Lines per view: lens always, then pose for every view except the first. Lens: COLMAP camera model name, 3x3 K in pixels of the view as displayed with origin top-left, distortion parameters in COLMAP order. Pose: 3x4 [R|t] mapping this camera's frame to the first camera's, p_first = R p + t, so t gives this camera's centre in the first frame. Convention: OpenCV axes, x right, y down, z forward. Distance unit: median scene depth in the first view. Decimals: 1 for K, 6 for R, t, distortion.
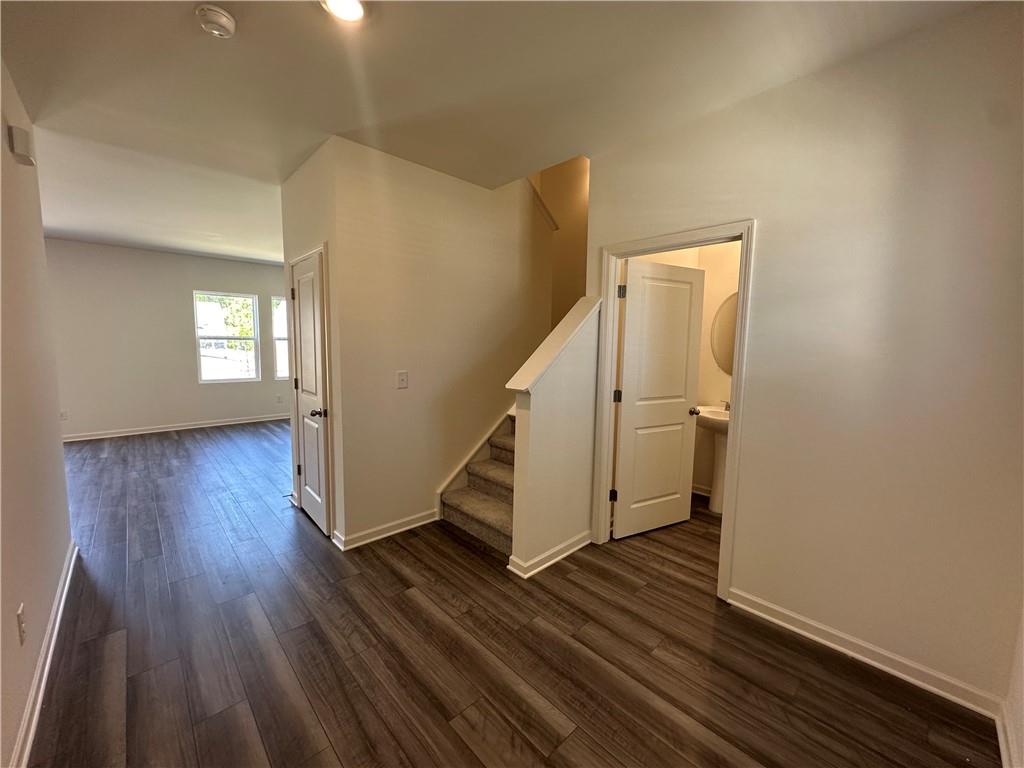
lens RADIAL K [[409.0, 0, 513.7], [0, 409.0, 385.0], [0, 0, 1]] dist [-0.009459, 0.000439]
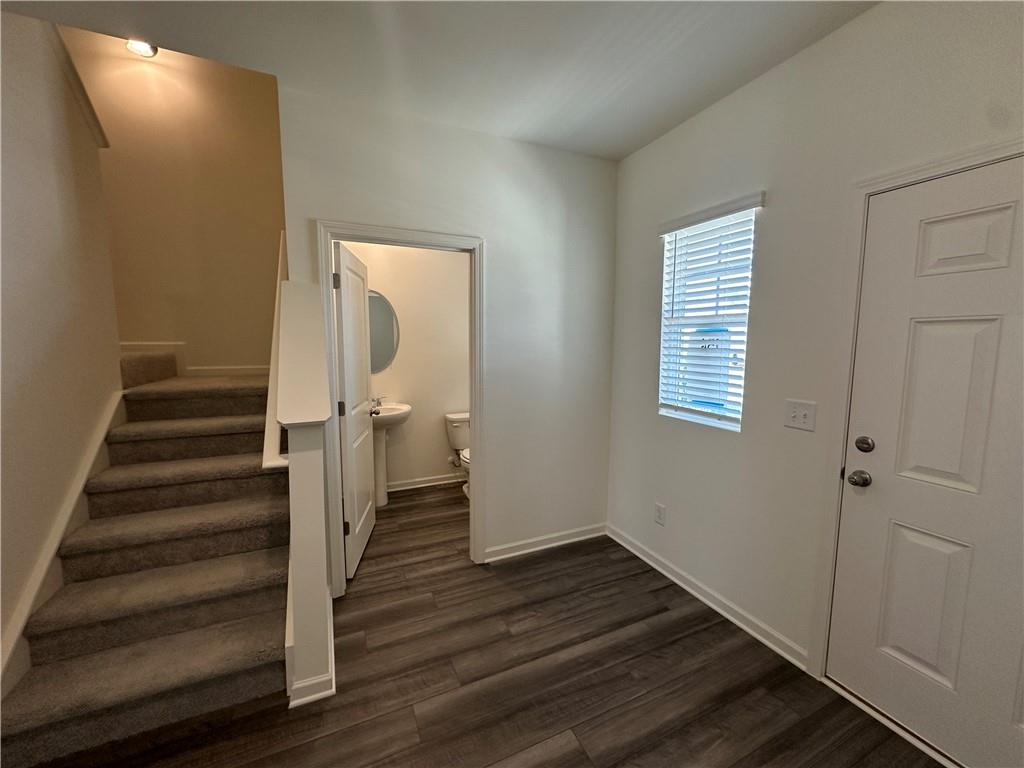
lens RADIAL K [[409.0, 0, 506.4], [0, 409.0, 385.4], [0, 0, 1]] dist [-0.009459, 0.000439]
pose [[0.313069, -0.117067, 0.942488, -0.491778], [0.096045, 0.991189, 0.091213, -0.075933], [-0.944862, 0.061965, 0.321554, 0.508516]]
